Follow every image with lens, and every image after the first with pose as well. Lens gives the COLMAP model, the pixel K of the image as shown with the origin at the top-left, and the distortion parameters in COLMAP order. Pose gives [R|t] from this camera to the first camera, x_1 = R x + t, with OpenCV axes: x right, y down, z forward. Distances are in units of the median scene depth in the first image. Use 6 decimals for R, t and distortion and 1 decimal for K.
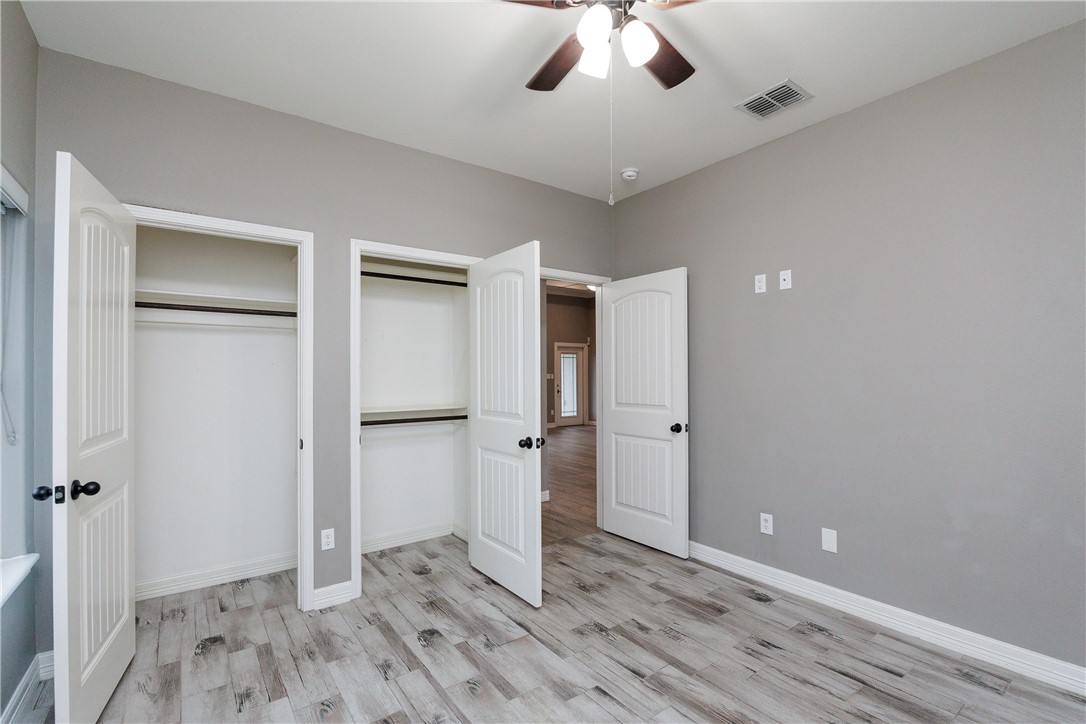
lens RADIAL K [[476.0, 0, 536.1], [0, 476.0, 369.5], [0, 0, 1]] dist [-0.021093, 0.002900]
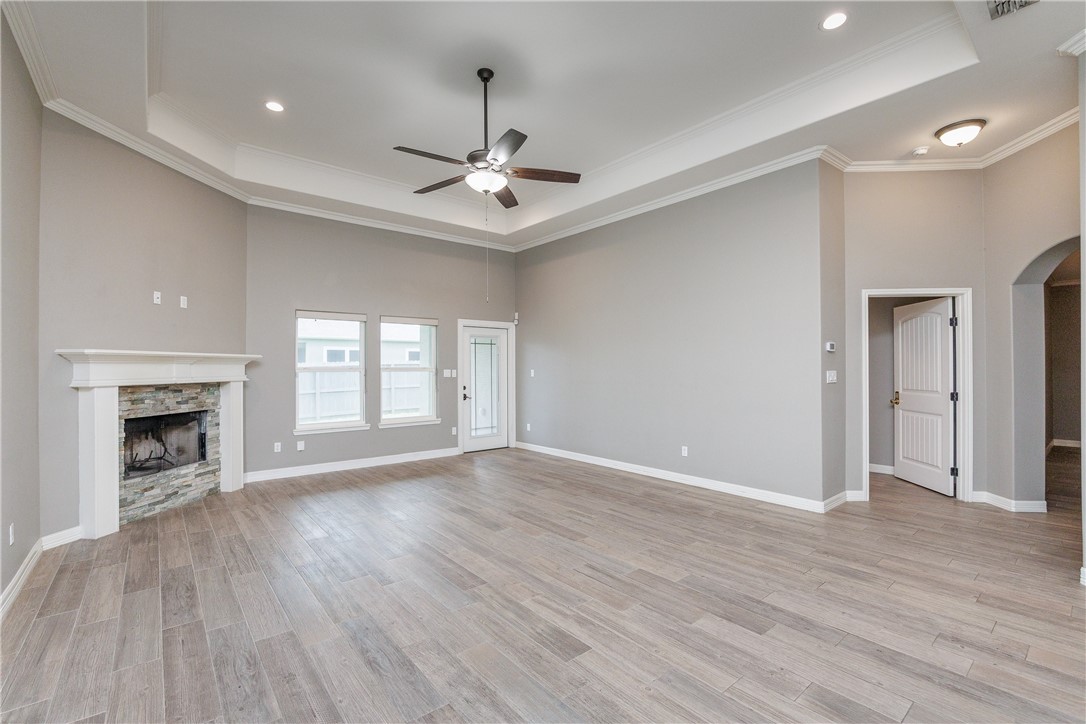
lens RADIAL K [[476.0, 0, 539.6], [0, 476.0, 360.6], [0, 0, 1]] dist [-0.021093, 0.002900]
pose [[0.998089, -0.001205, 0.061785, 0.107575], [0.001315, 0.999998, -0.001749, -0.000798], [-0.061782, 0.001827, 0.998088, 0.370142]]
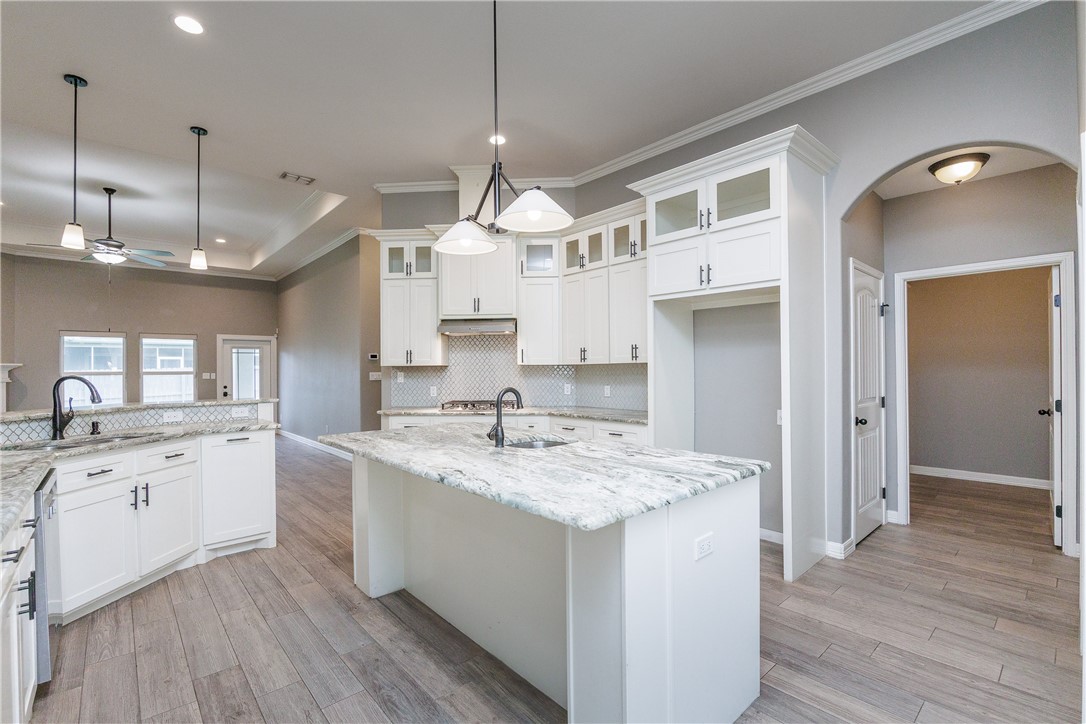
lens RADIAL K [[476.0, 0, 534.6], [0, 476.0, 367.3], [0, 0, 1]] dist [-0.021093, 0.002900]
pose [[0.994918, -0.007431, 0.100415, 0.502329], [0.006841, 0.999957, 0.006213, -0.001661], [-0.100457, -0.005494, 0.994926, 0.138120]]
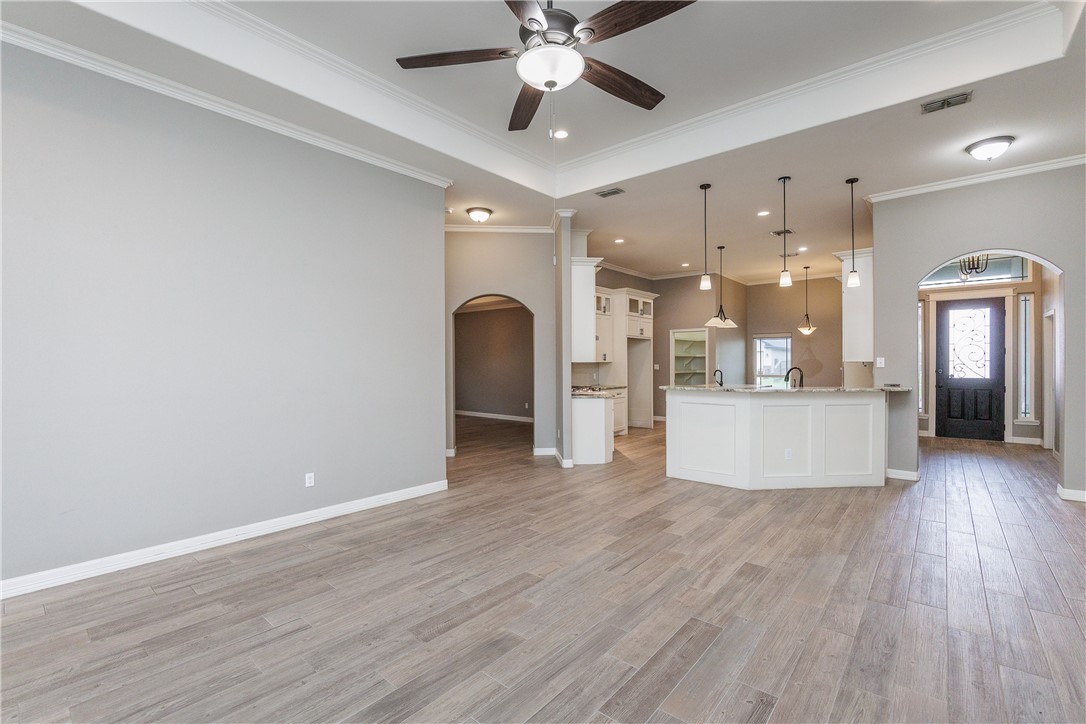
lens RADIAL K [[476.0, 0, 546.2], [0, 476.0, 363.8], [0, 0, 1]] dist [-0.021093, 0.002900]
pose [[-0.241700, -0.003643, 0.970344, -0.099818], [-0.008017, 0.999966, 0.001757, 0.000560], [-0.970318, -0.007354, -0.241721, 0.744165]]
